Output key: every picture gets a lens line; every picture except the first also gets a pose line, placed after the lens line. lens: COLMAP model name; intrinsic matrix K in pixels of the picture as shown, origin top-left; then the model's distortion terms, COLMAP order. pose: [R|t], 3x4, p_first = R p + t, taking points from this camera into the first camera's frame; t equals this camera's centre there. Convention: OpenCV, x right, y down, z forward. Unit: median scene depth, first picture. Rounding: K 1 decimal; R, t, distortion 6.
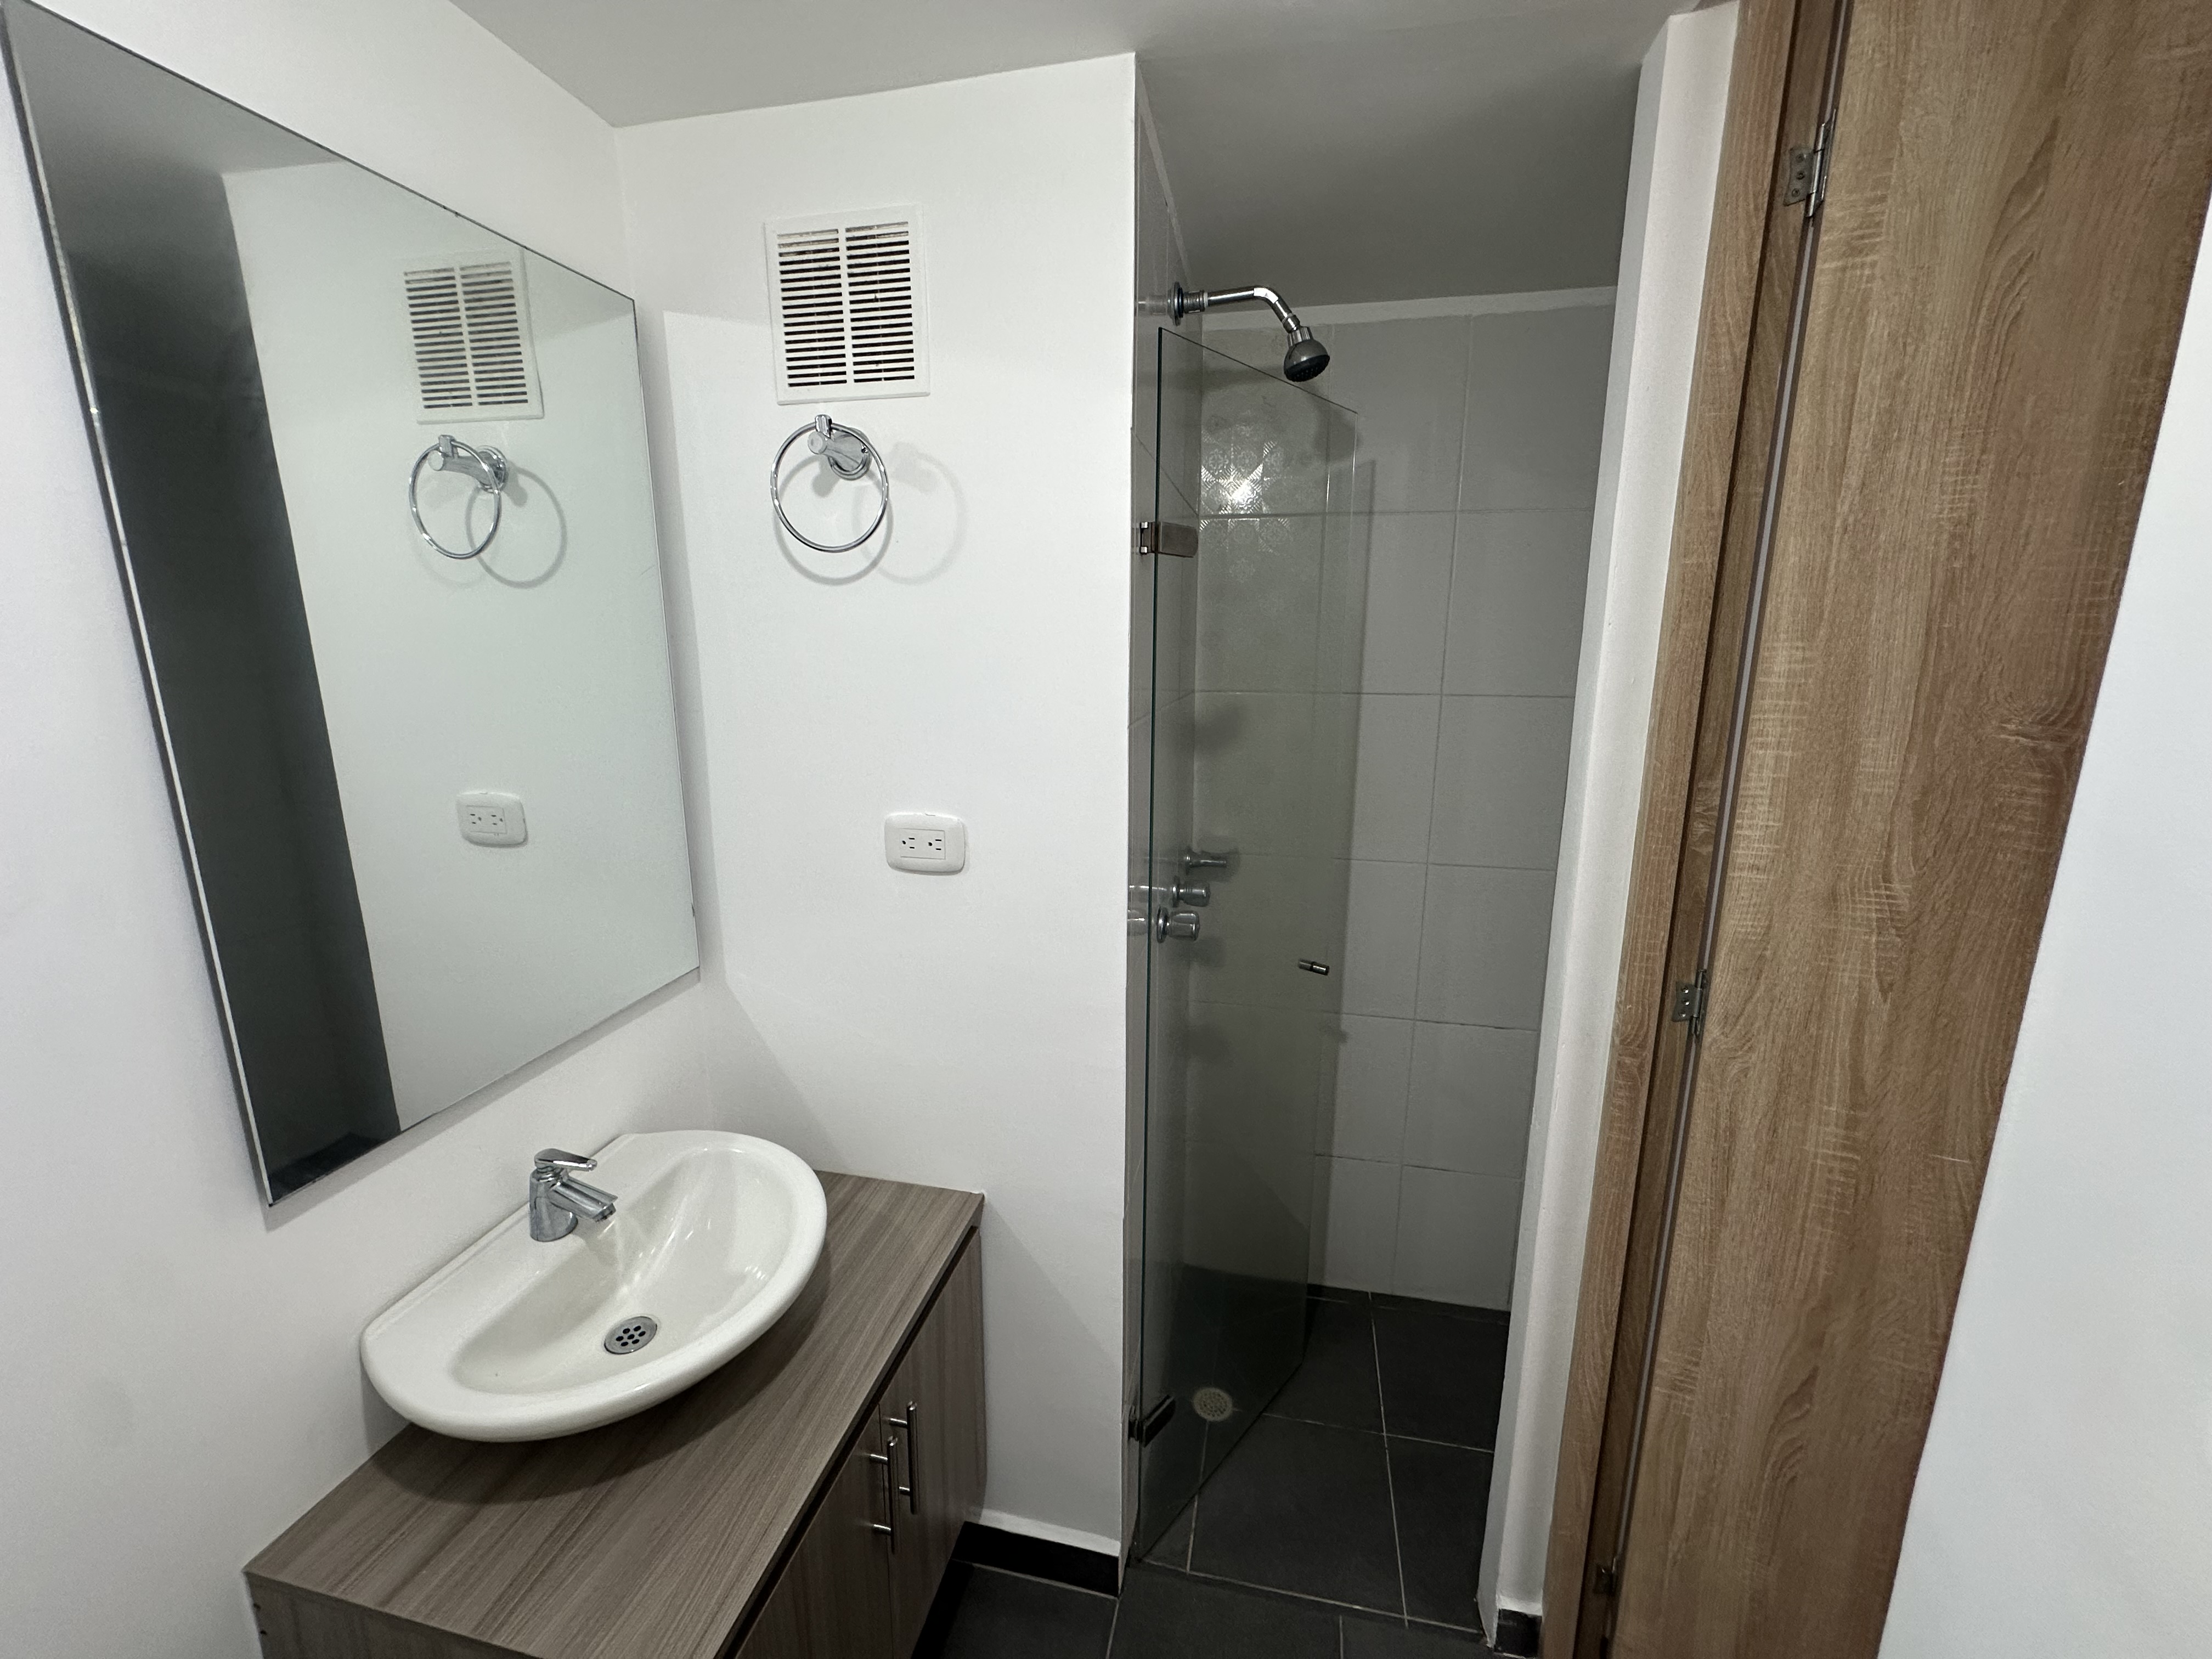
lens RADIAL K [[886.7, 0, 1110.7], [0, 886.7, 829.1], [0, 0, 1]] dist [-0.003173, 0.000201]
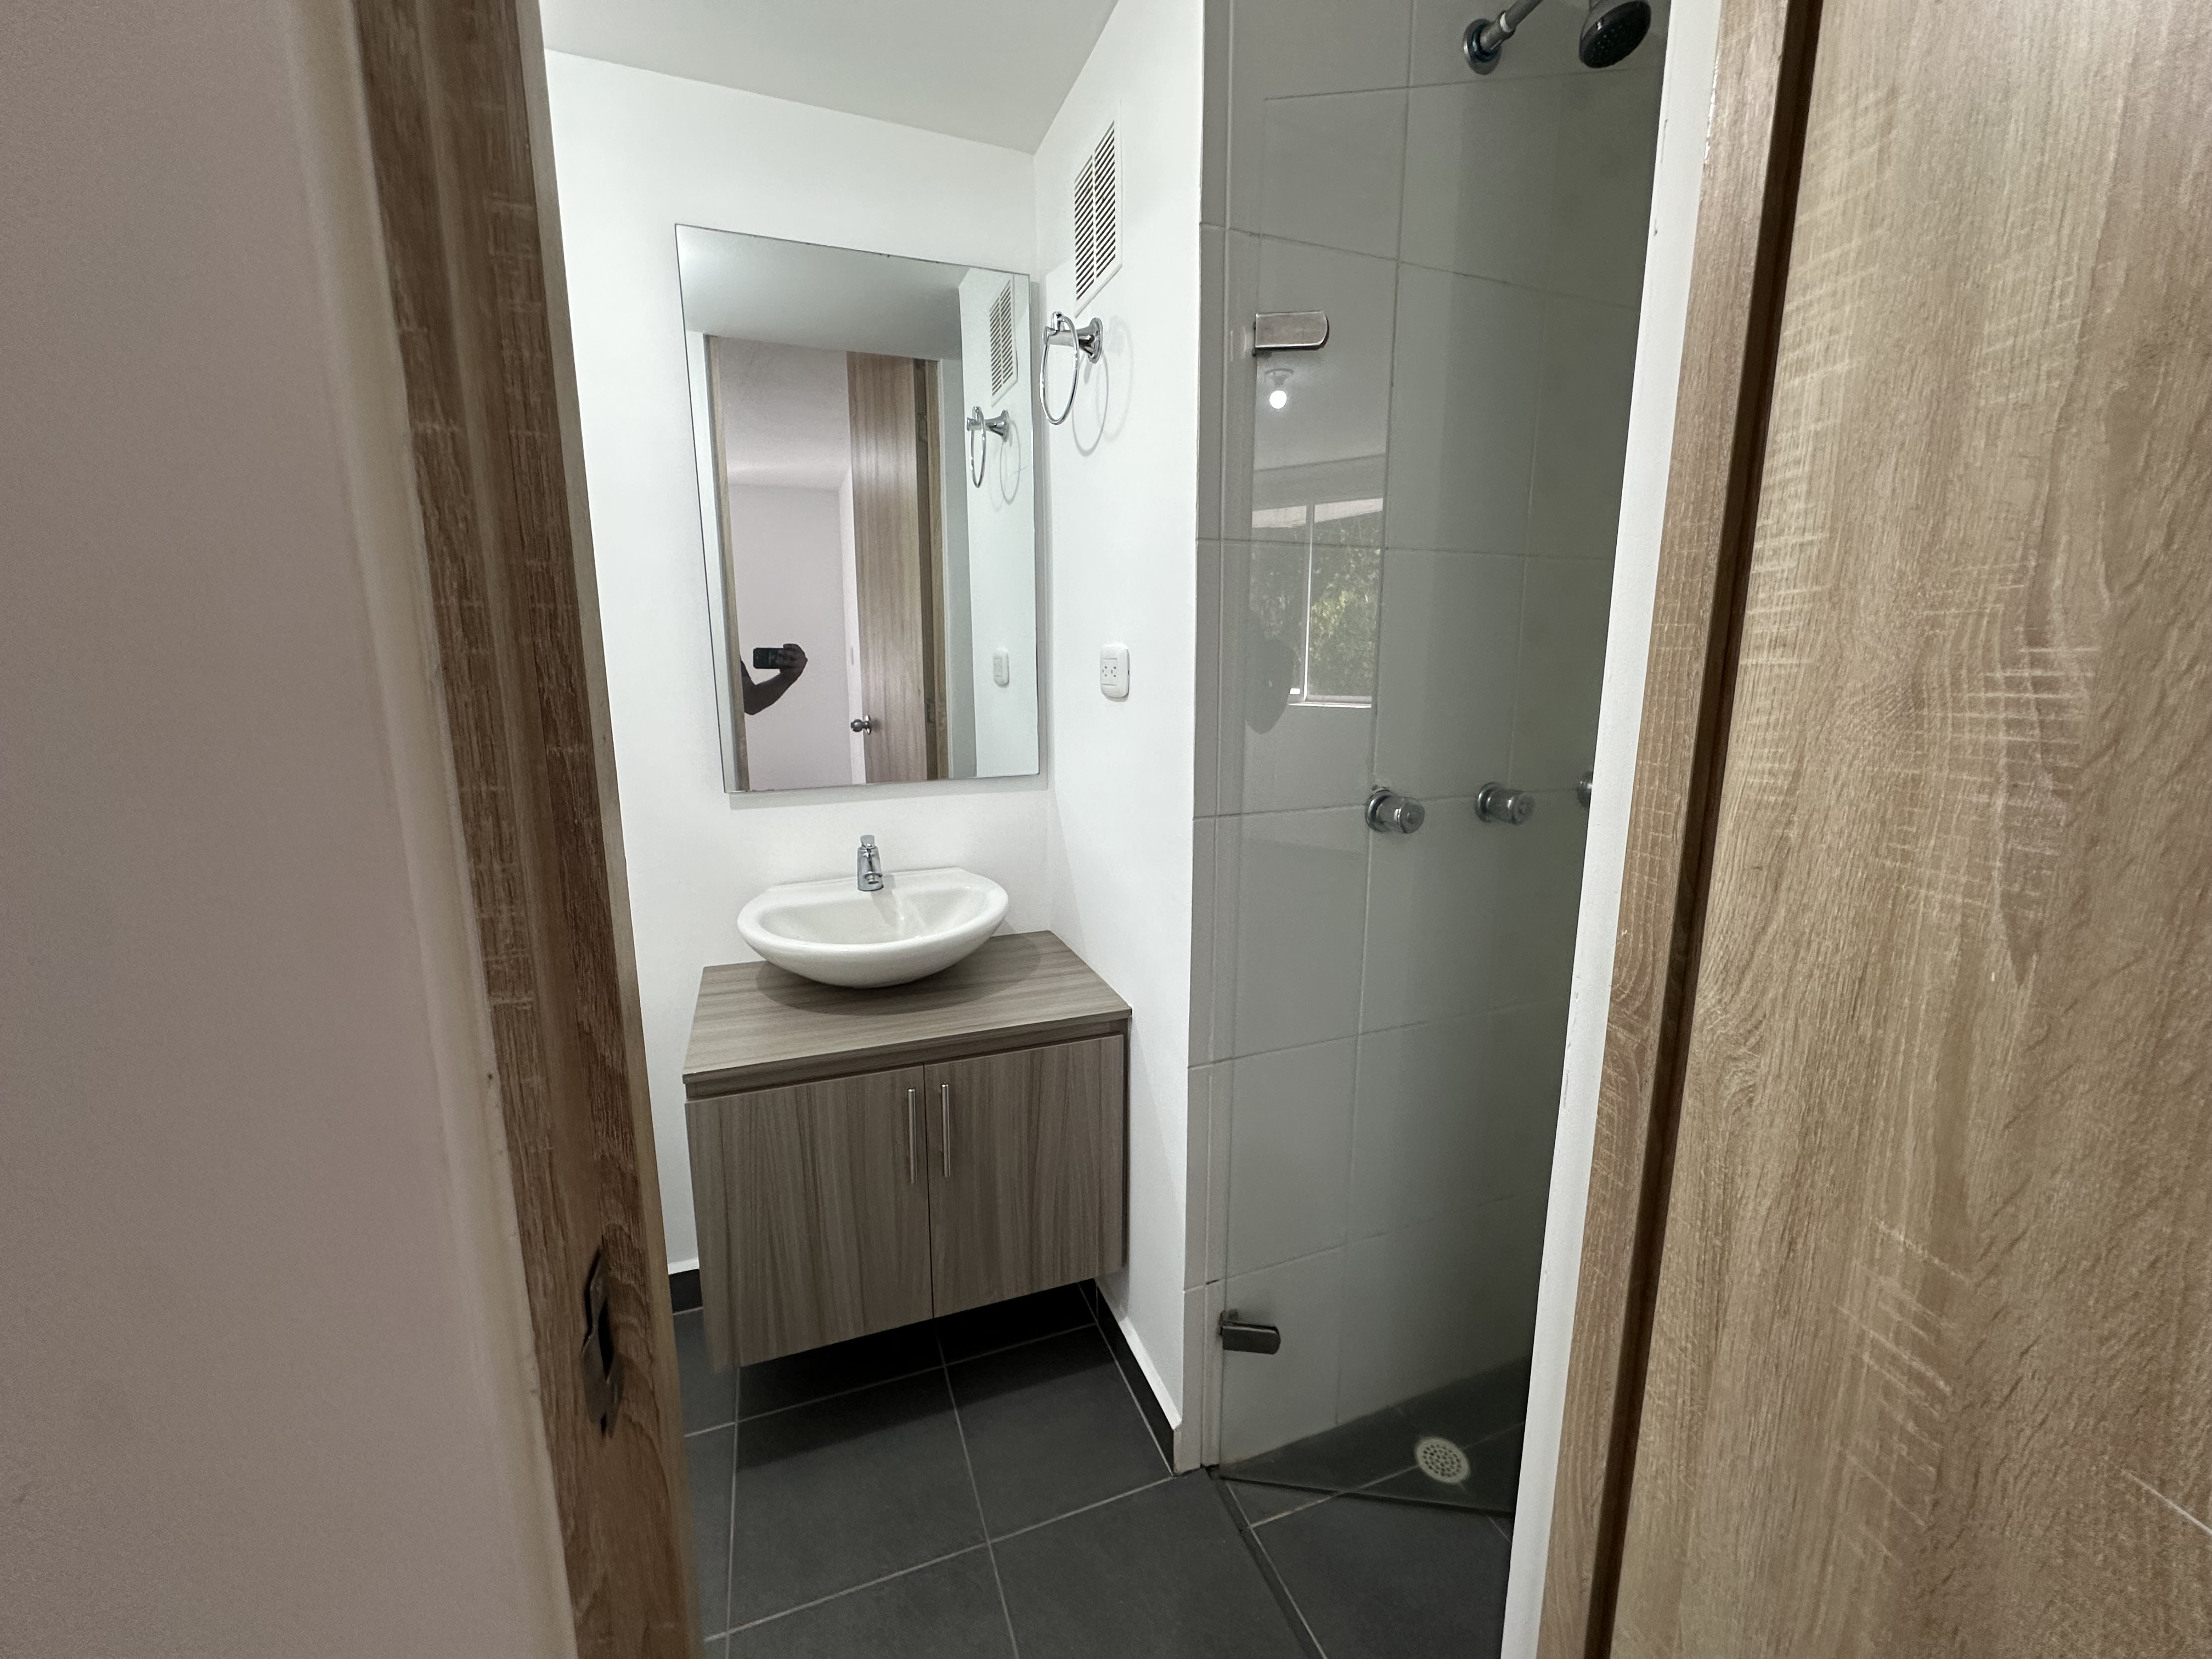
lens RADIAL K [[886.7, 0, 1105.9], [0, 886.7, 826.9], [0, 0, 1]] dist [-0.003173, 0.000201]
pose [[0.543737, 0.153998, -0.825006, 0.774311], [-0.173888, 0.982362, 0.068767, 0.139717], [0.821044, 0.106068, 0.560925, 0.380040]]
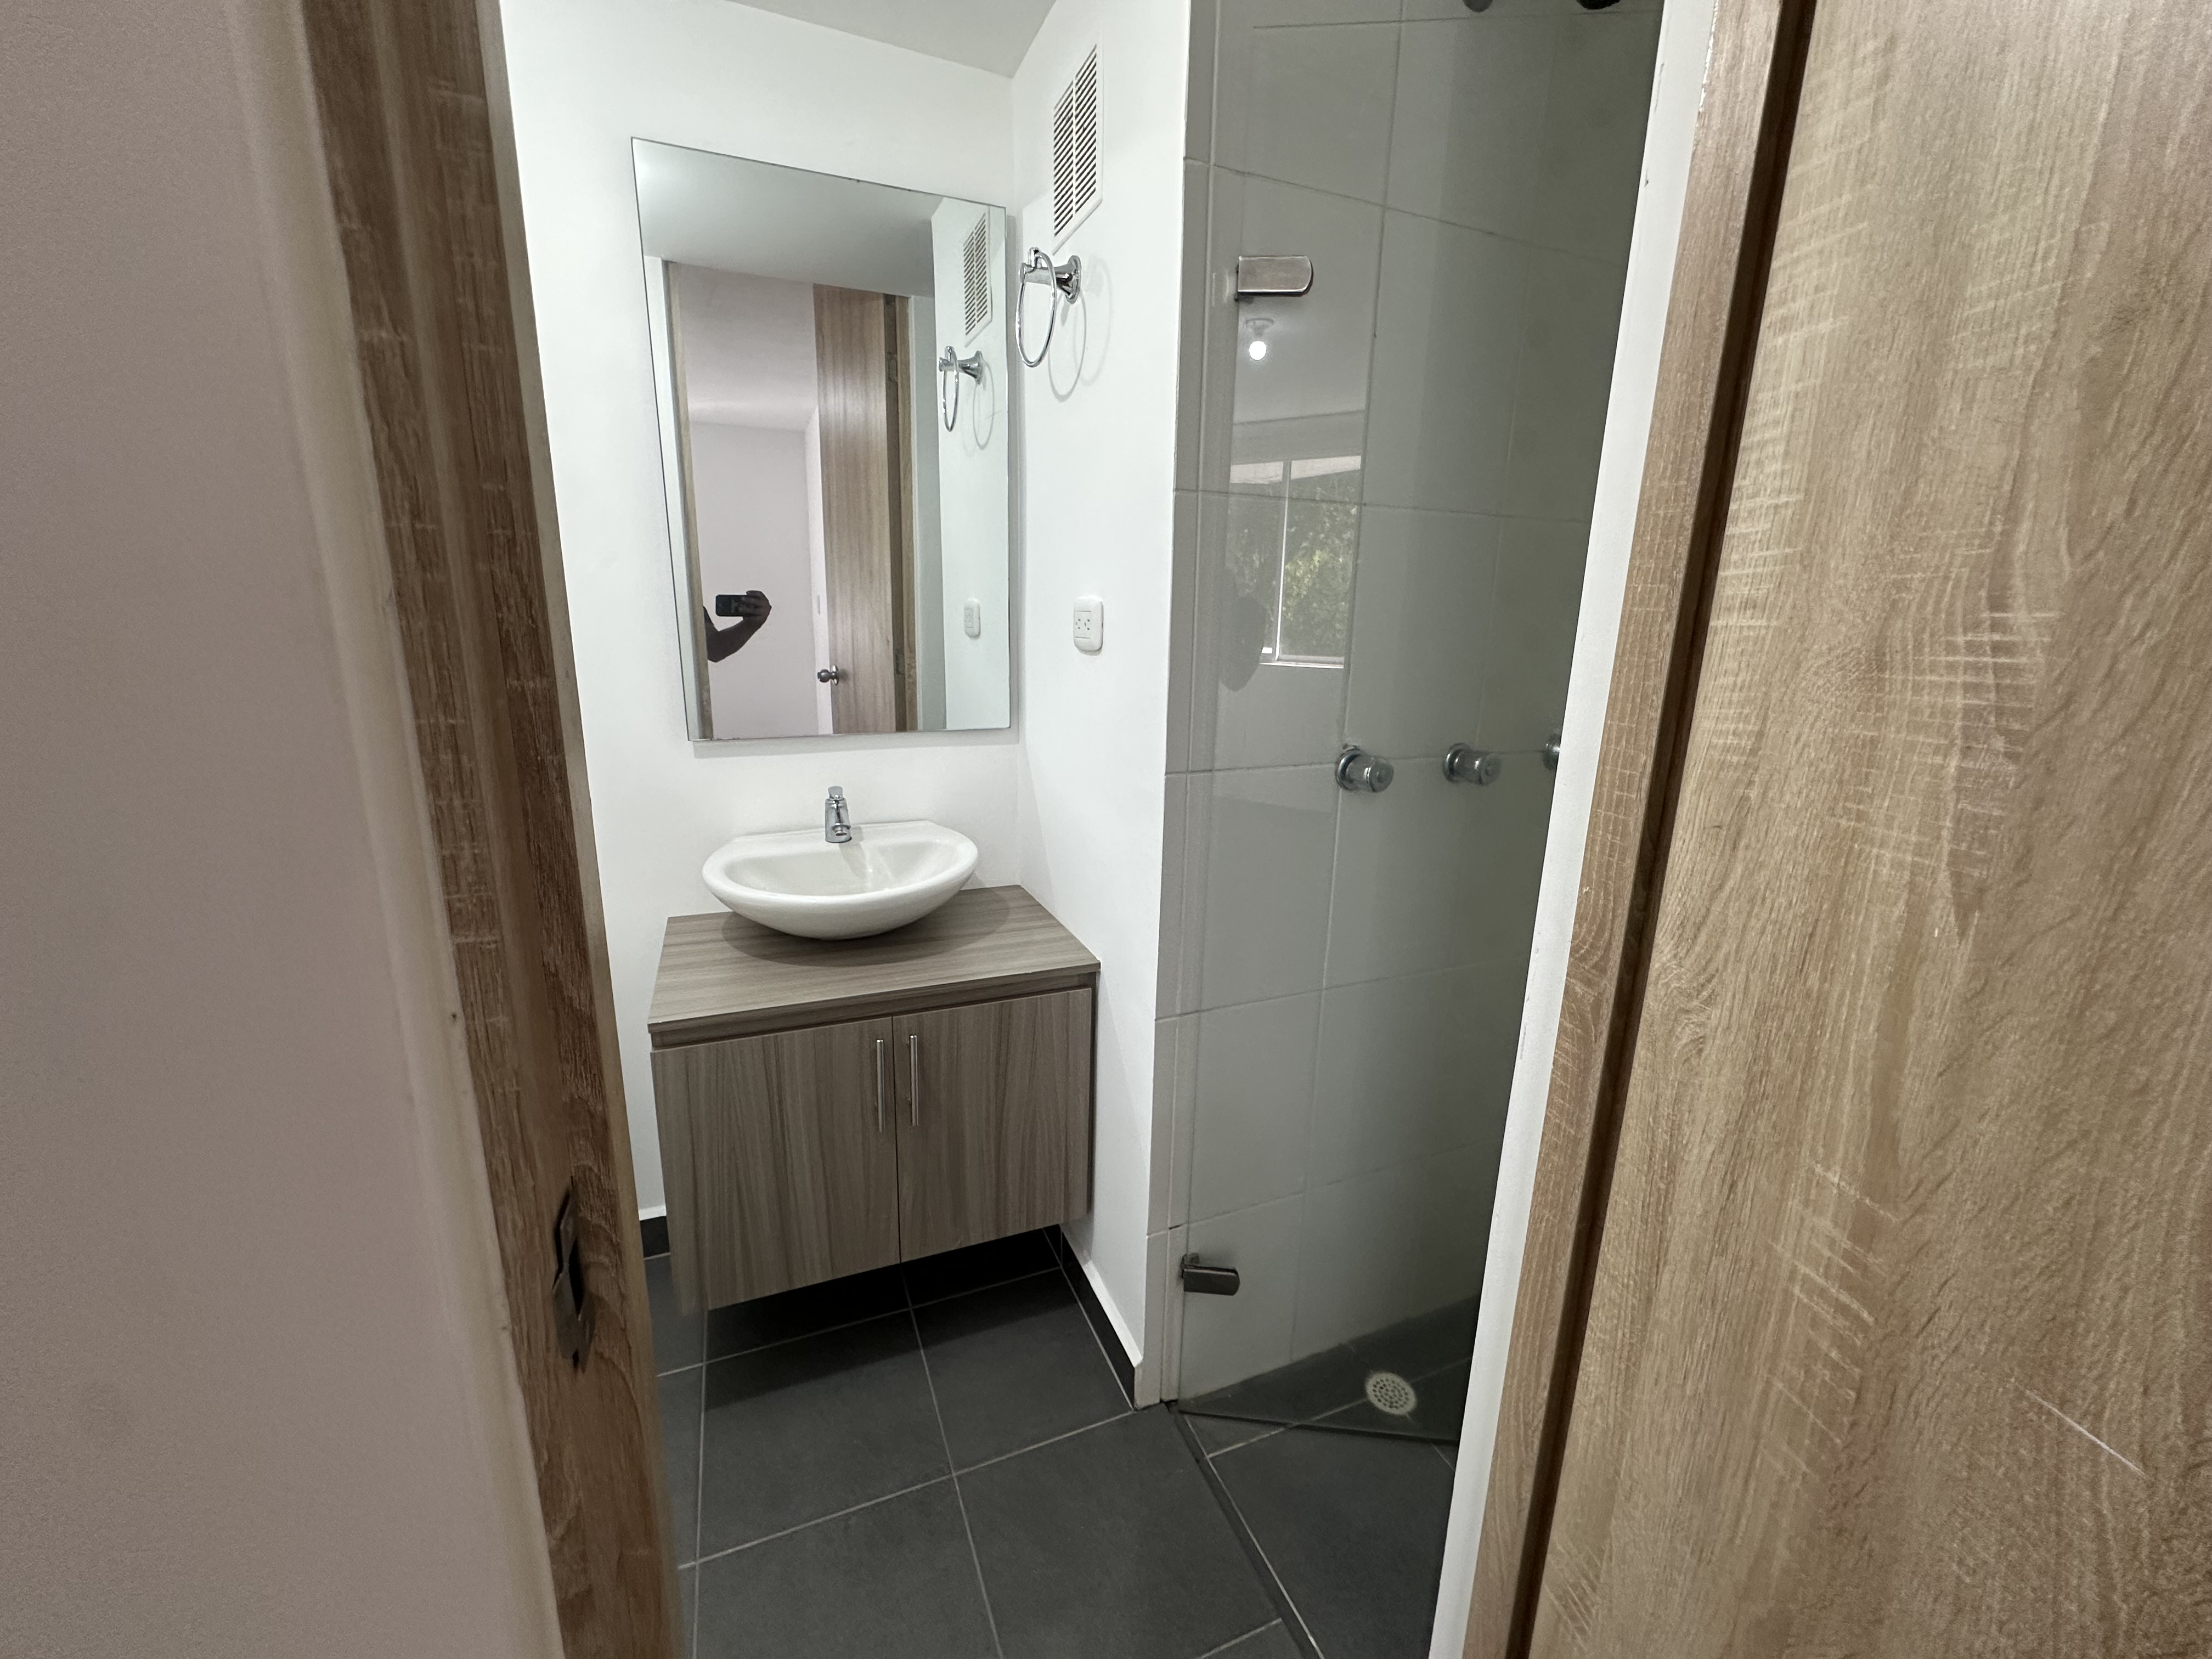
lens RADIAL K [[886.7, 0, 1106.0], [0, 886.7, 827.7], [0, 0, 1]] dist [-0.003173, 0.000201]
pose [[0.569553, 0.201703, -0.796822, 0.772486], [-0.191574, 0.975300, 0.109949, 0.143855], [0.799318, 0.090029, 0.594126, 0.378898]]
